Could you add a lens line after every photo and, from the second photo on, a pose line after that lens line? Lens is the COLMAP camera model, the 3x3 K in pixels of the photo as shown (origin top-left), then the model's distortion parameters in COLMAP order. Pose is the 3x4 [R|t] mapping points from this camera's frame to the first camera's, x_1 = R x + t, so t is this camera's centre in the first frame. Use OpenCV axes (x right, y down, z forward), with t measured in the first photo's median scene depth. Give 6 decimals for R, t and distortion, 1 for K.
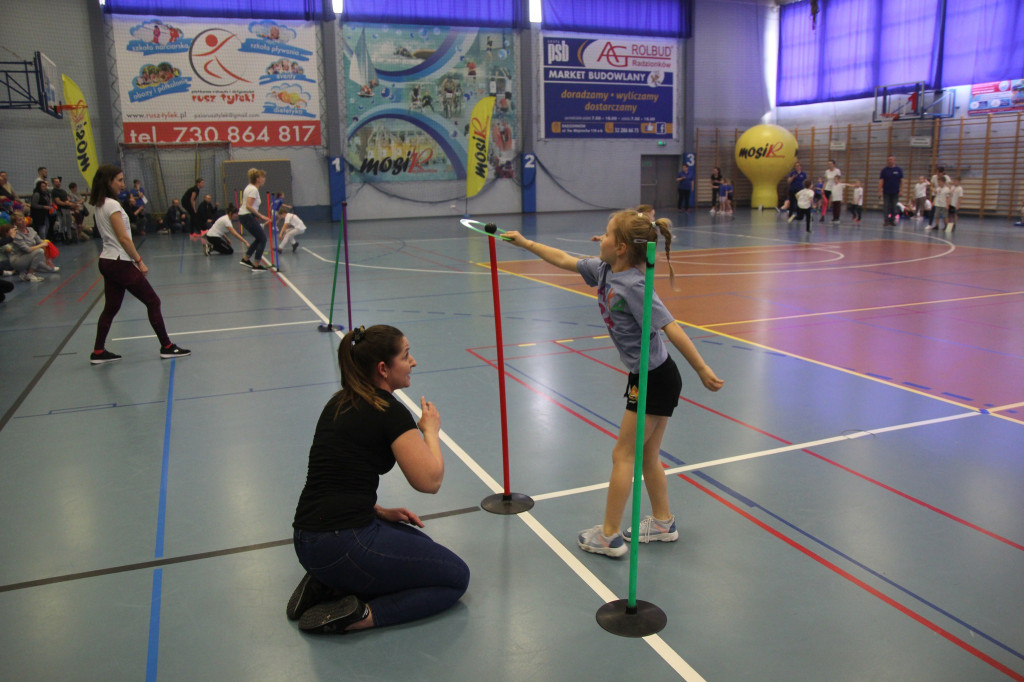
lens RADIAL K [[793.7, 0, 519.2], [0, 793.7, 339.6], [0, 0, 1]] dist [-0.128854, 0.096756]
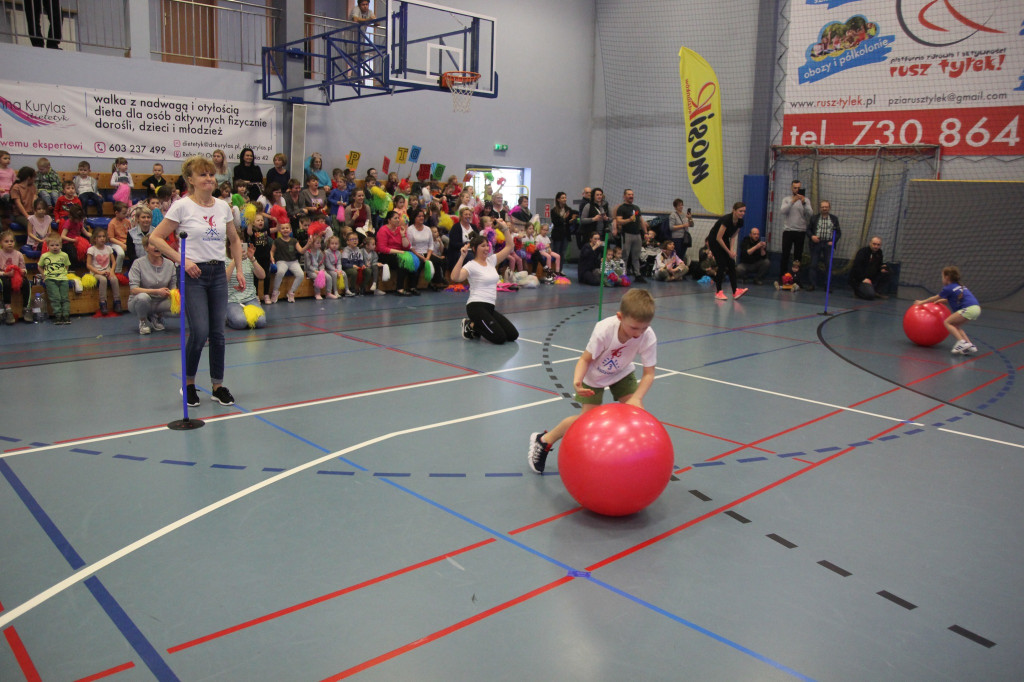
lens RADIAL K [[793.7, 0, 518.4], [0, 793.7, 339.3], [0, 0, 1]] dist [-0.128854, 0.096756]
pose [[0.355315, 0.199245, -0.913265, 0.049680], [-0.226992, 0.966165, 0.122473, -0.114811], [0.906766, 0.163788, 0.388520, 0.515207]]
